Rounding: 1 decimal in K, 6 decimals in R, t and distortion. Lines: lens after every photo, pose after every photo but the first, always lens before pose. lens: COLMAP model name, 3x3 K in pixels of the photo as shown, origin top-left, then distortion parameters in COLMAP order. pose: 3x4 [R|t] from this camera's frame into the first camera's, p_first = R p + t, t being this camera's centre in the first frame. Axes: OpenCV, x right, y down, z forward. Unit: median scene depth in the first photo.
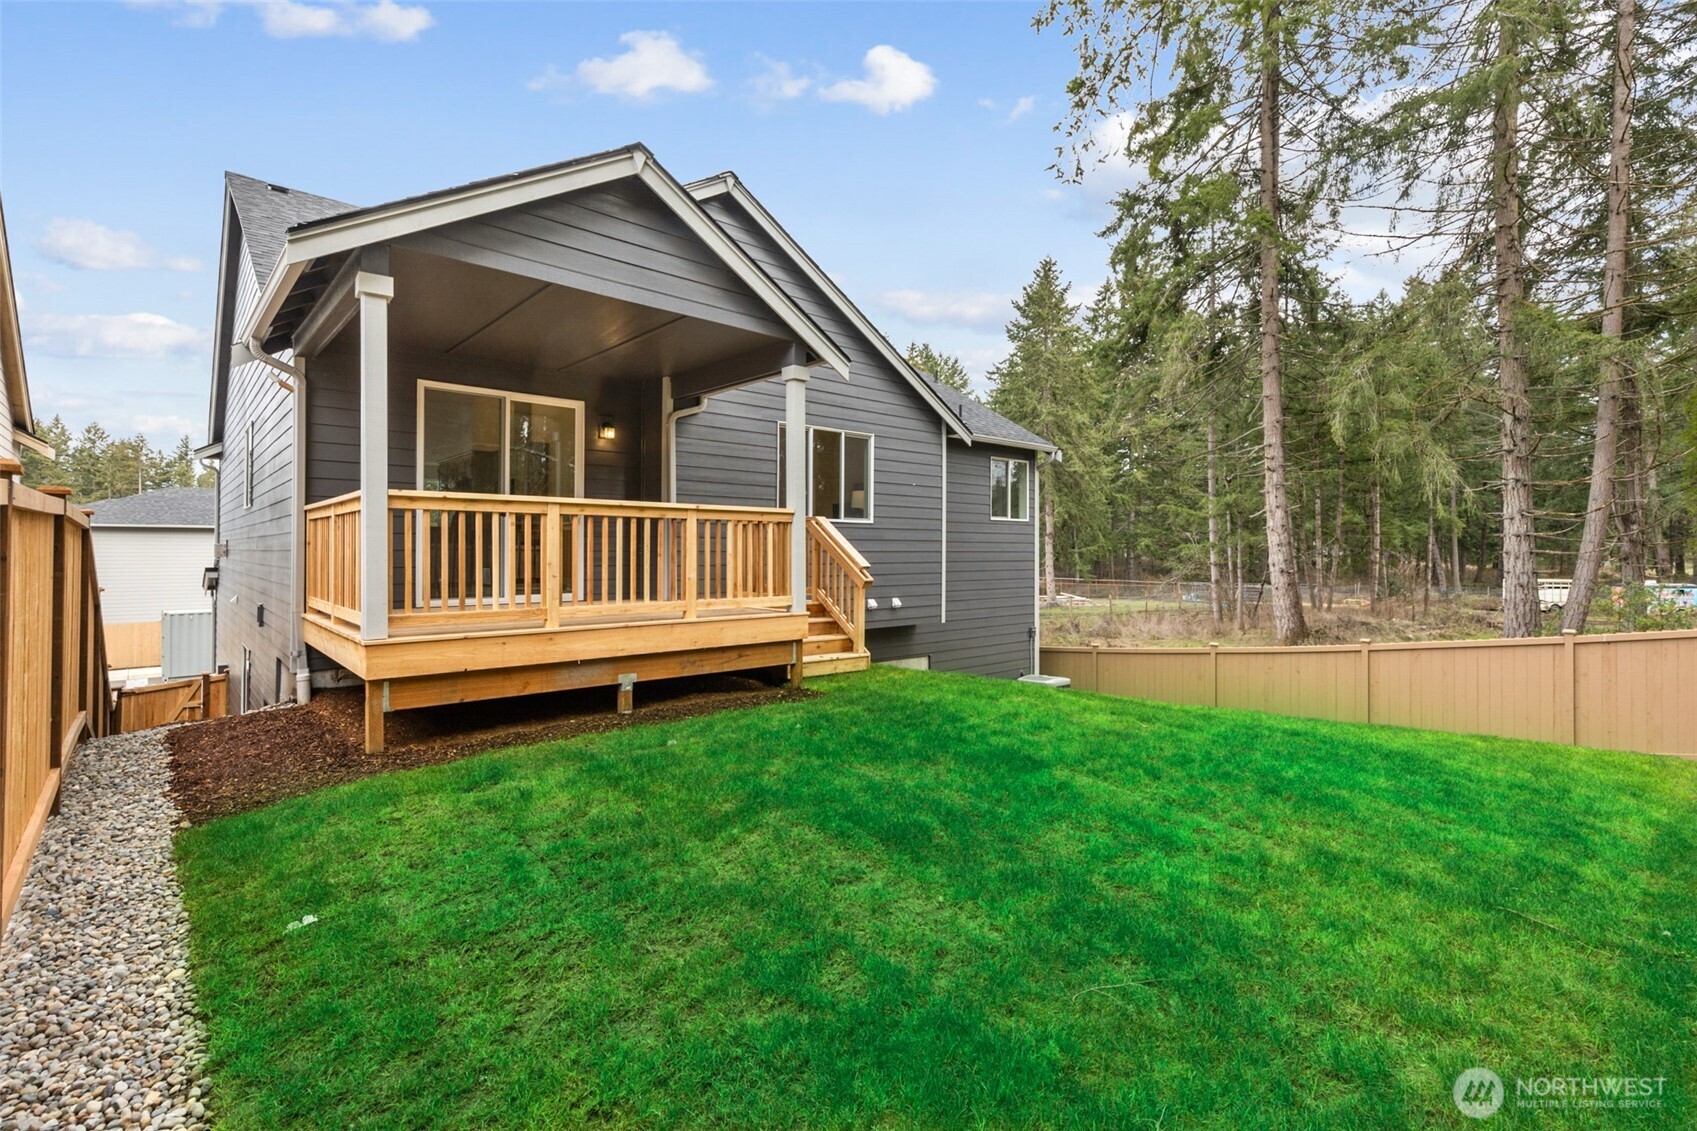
lens RADIAL K [[772.9, 0, 843.4], [0, 772.9, 555.2], [0, 0, 1]] dist [0.008548, -0.002238]
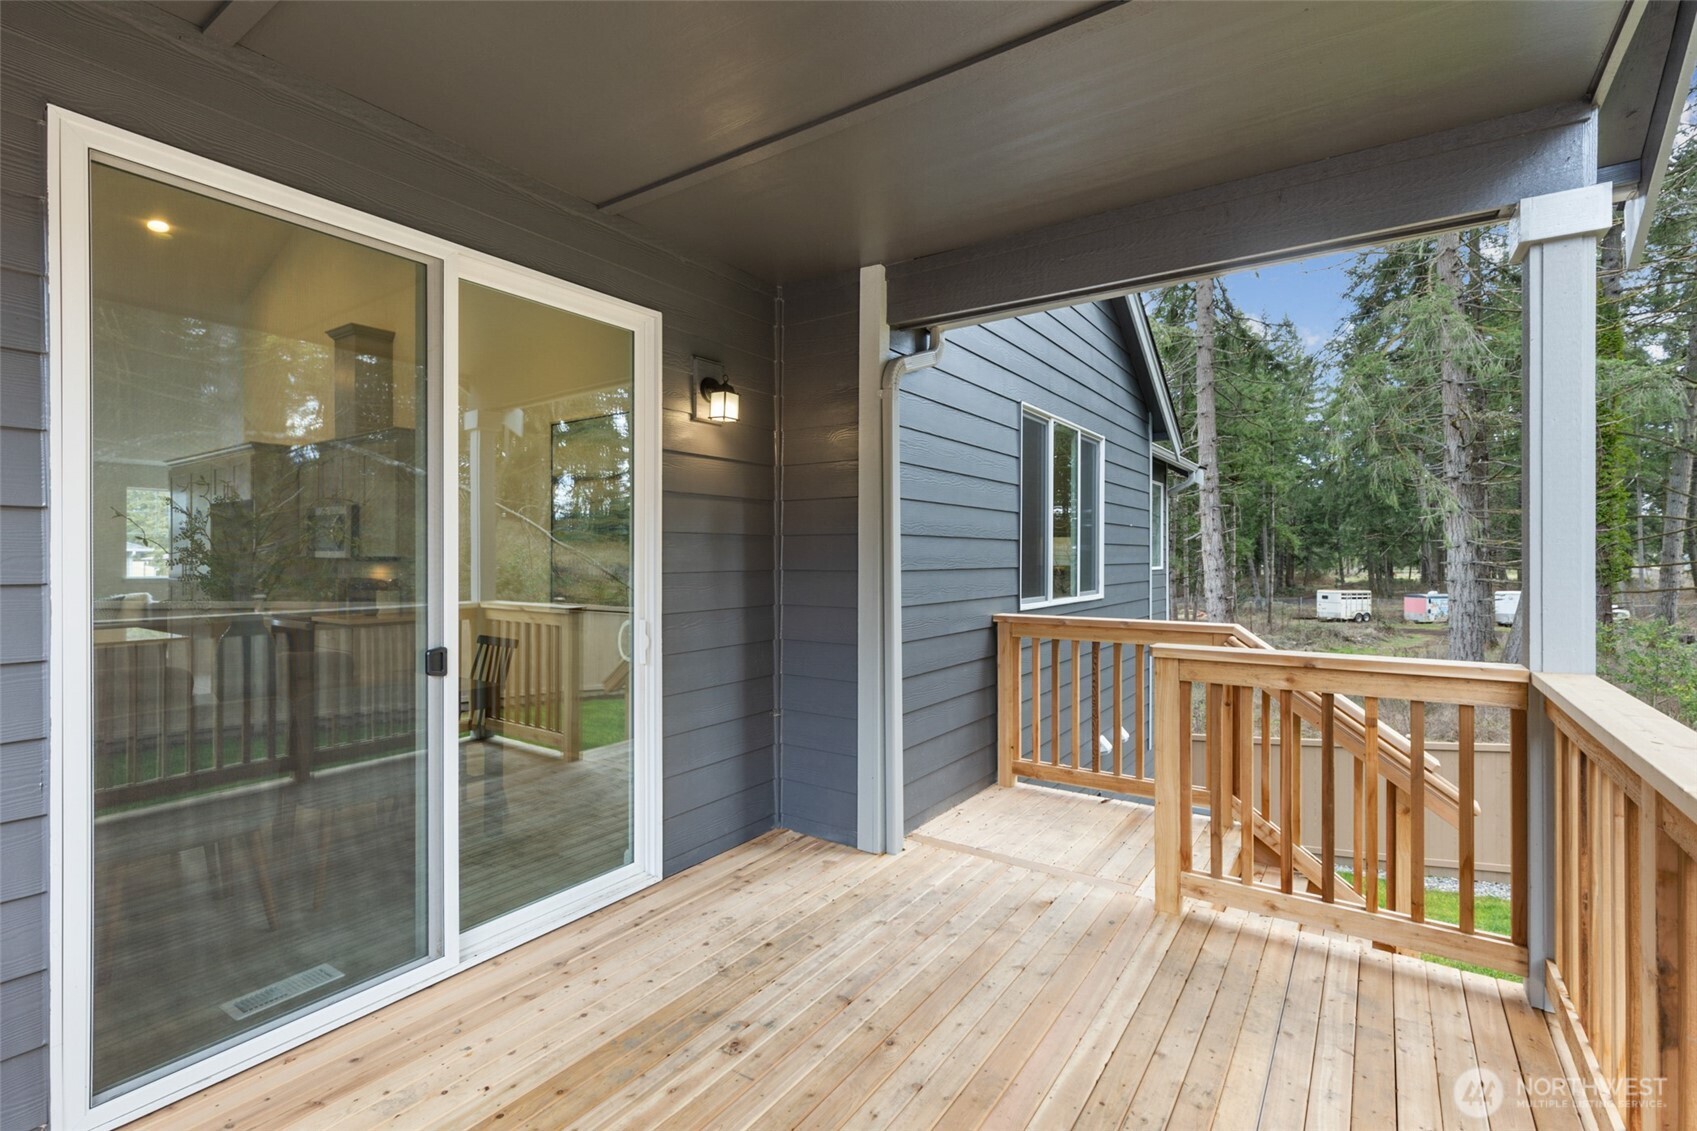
lens RADIAL K [[772.9, 0, 855.0], [0, 772.9, 564.0], [0, 0, 1]] dist [0.008548, -0.002238]
pose [[0.972551, -0.003262, 0.232667, -0.114229], [0.002835, 0.999994, 0.002169, -0.029488], [-0.232673, -0.001450, 0.972554, 0.220472]]
